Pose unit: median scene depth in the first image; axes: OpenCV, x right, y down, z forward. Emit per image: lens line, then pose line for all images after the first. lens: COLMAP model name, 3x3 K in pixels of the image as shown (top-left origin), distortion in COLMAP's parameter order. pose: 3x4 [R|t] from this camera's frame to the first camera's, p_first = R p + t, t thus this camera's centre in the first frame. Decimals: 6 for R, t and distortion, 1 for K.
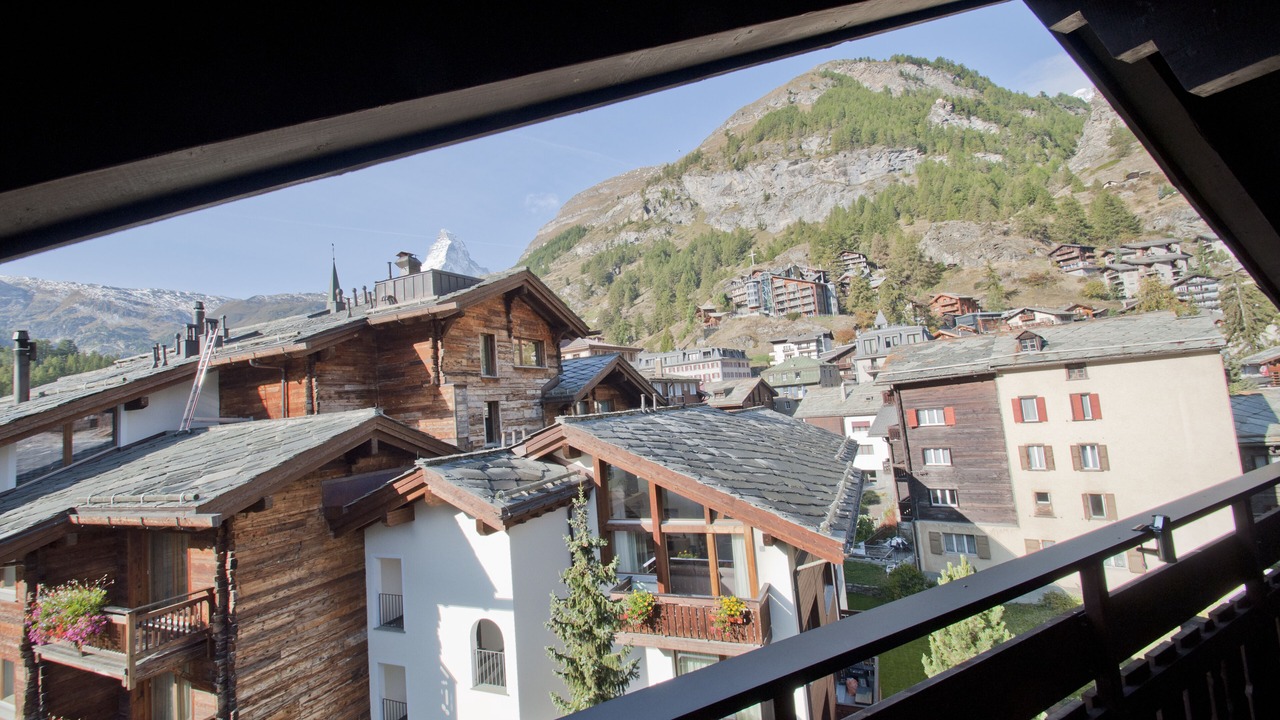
lens RADIAL K [[558.6, 0, 617.3], [0, 558.6, 349.2], [0, 0, 1]] dist [0.006083, -0.011018]
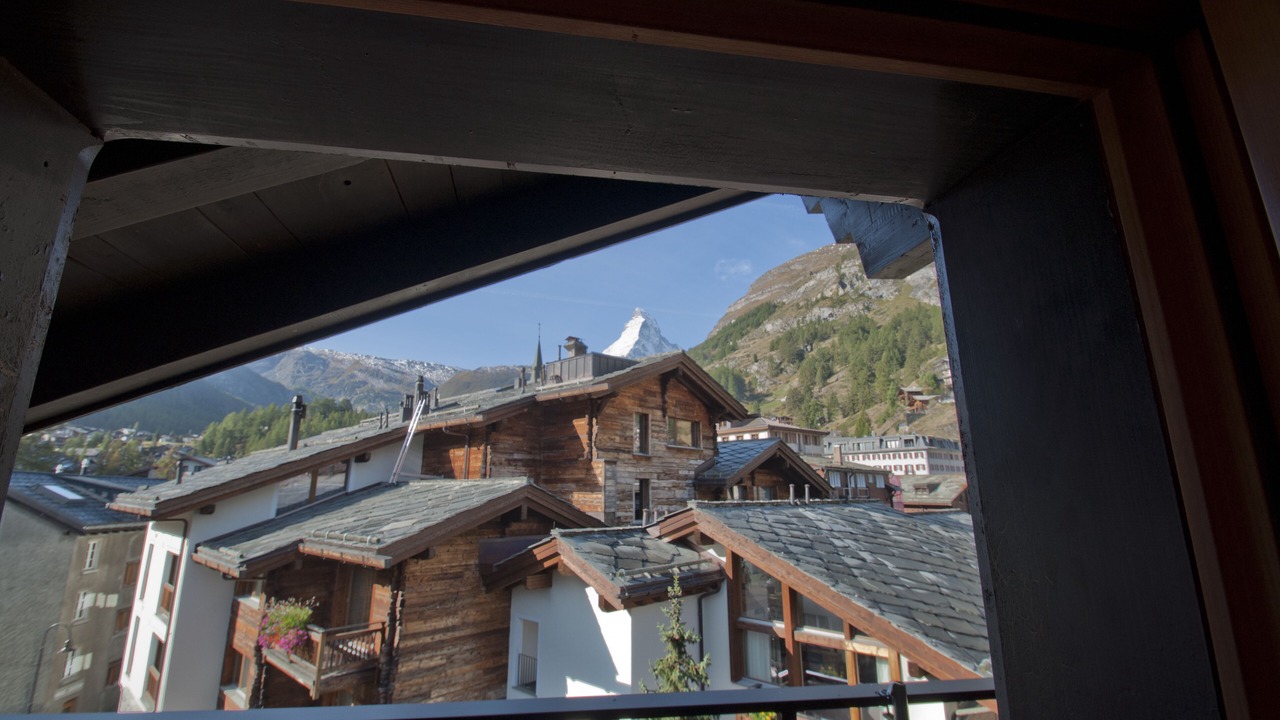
lens RADIAL K [[558.6, 0, 618.9], [0, 558.6, 350.3], [0, 0, 1]] dist [0.006083, -0.011018]
pose [[0.944880, 0.007610, -0.327329, 0.078047], [-0.050895, 0.990992, -0.123874, -0.013255], [0.323438, 0.133705, 0.936755, -0.017283]]
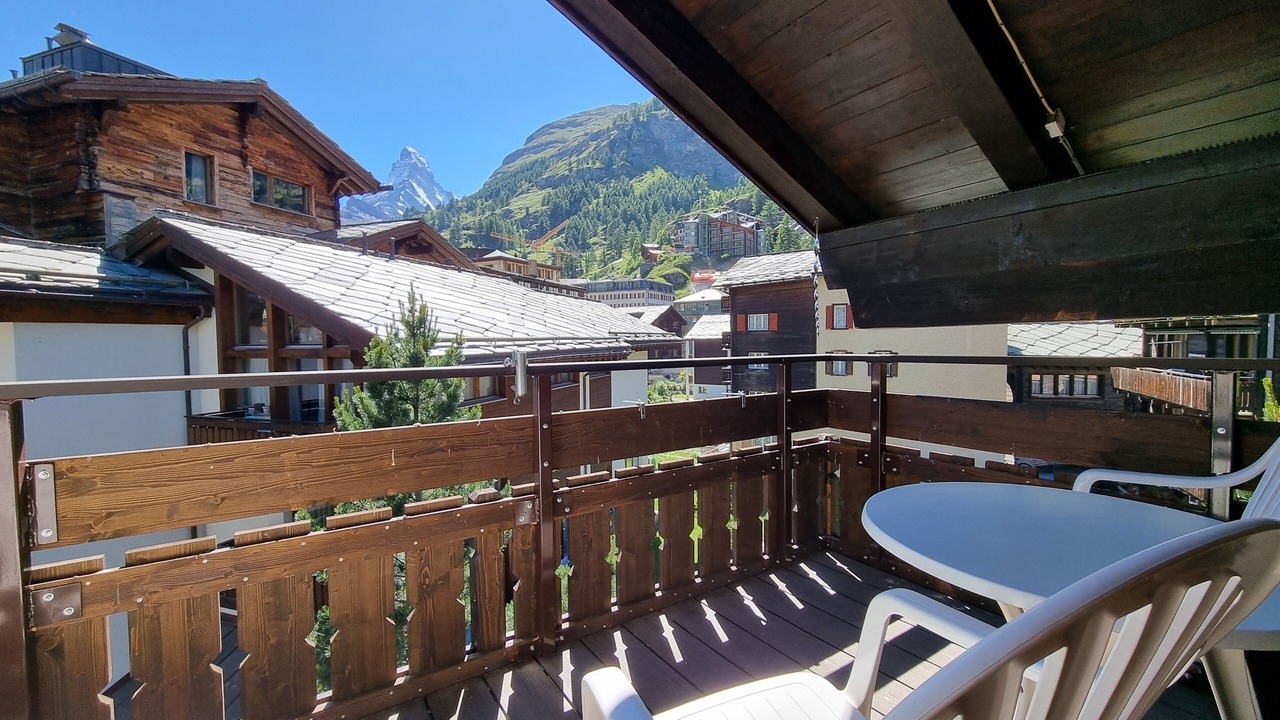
lens RADIAL K [[515.3, 0, 644.1], [0, 515.3, 362.5], [0, 0, 1]] dist [-0.002779, -0.000439]
pose [[0.989983, 0.067246, 0.124144, 0.391294], [-0.083549, 0.987833, 0.131173, 0.141521], [-0.113813, -0.140231, 0.983556, 0.134151]]
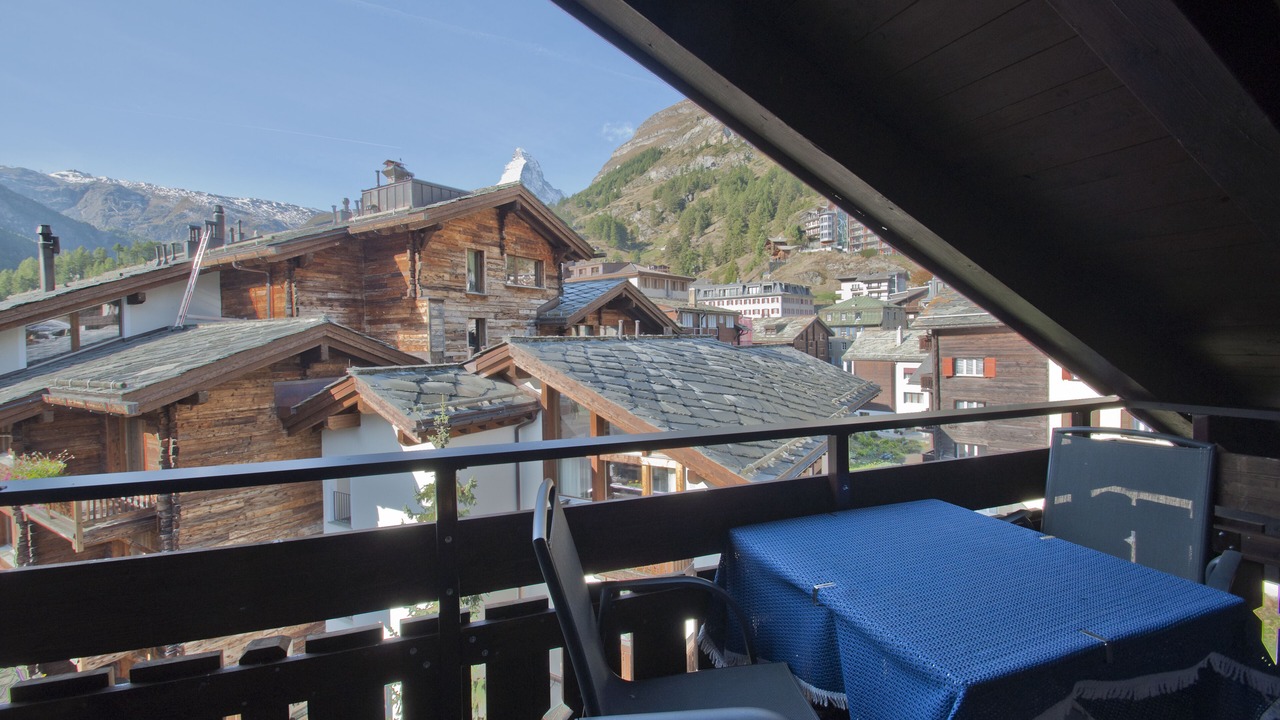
lens RADIAL K [[558.6, 0, 621.4], [0, 558.6, 346.4], [0, 0, 1]] dist [0.006083, -0.011018]
pose [[0.990819, 0.068297, -0.116677, 0.163925], [-0.053548, 0.990689, 0.125176, 0.004928], [0.124140, -0.117779, 0.985250, 0.048022]]
